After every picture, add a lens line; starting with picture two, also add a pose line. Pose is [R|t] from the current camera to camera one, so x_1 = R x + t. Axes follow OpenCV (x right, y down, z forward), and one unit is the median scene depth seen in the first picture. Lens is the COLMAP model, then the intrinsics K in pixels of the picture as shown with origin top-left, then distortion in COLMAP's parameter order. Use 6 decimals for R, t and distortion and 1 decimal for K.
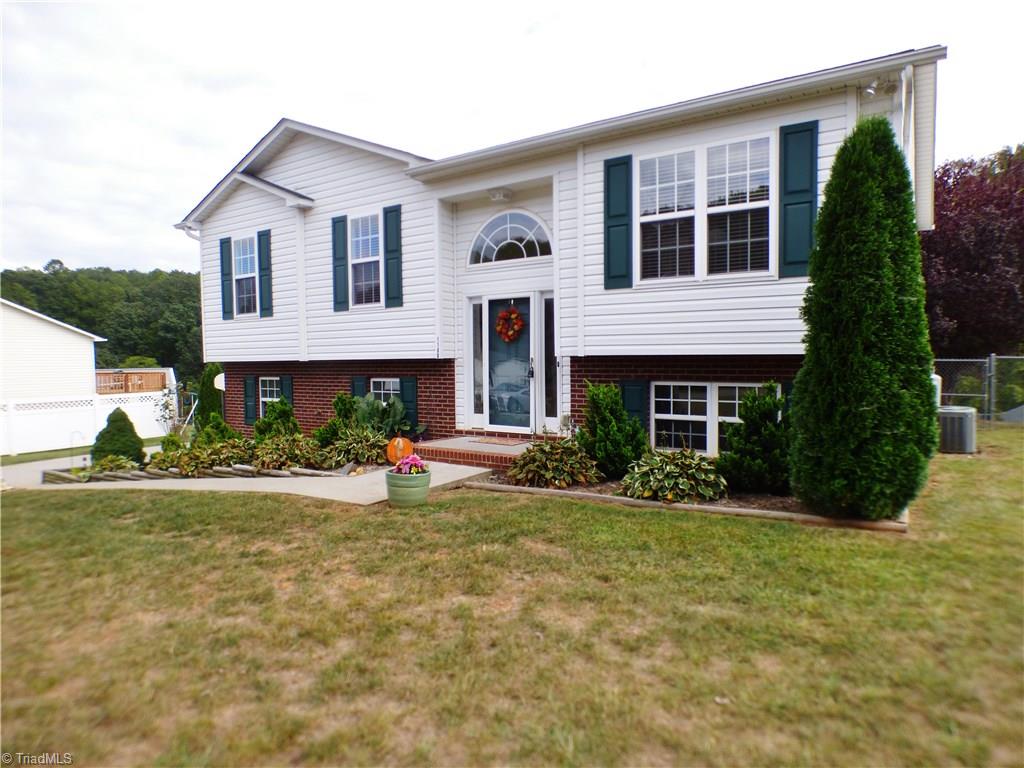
lens RADIAL K [[630.7, 0, 512.0], [0, 630.7, 384.0], [0, 0, 1]] dist [-0.000301, 0.001806]
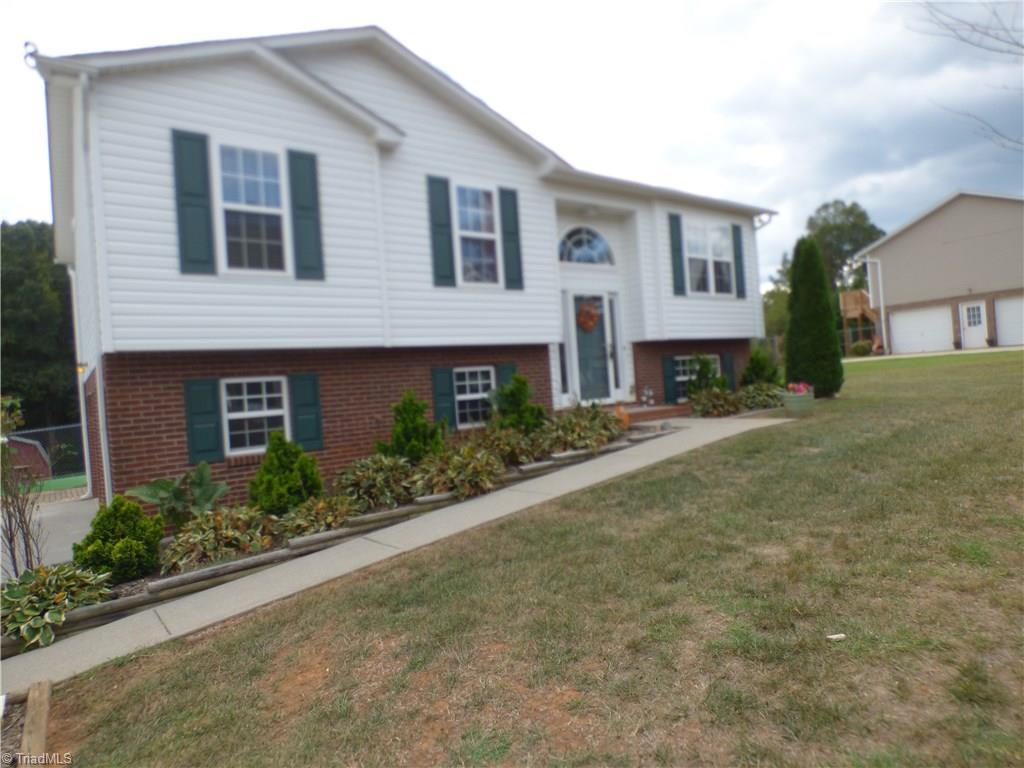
lens RADIAL K [[630.7, 0, 512.0], [0, 630.7, 384.0], [0, 0, 1]] dist [-0.000301, 0.001806]
pose [[0.343185, -0.042562, 0.938303, -1.005850], [0.049869, 0.998389, 0.027047, -0.001242], [-0.937943, 0.037510, 0.344755, 0.591107]]
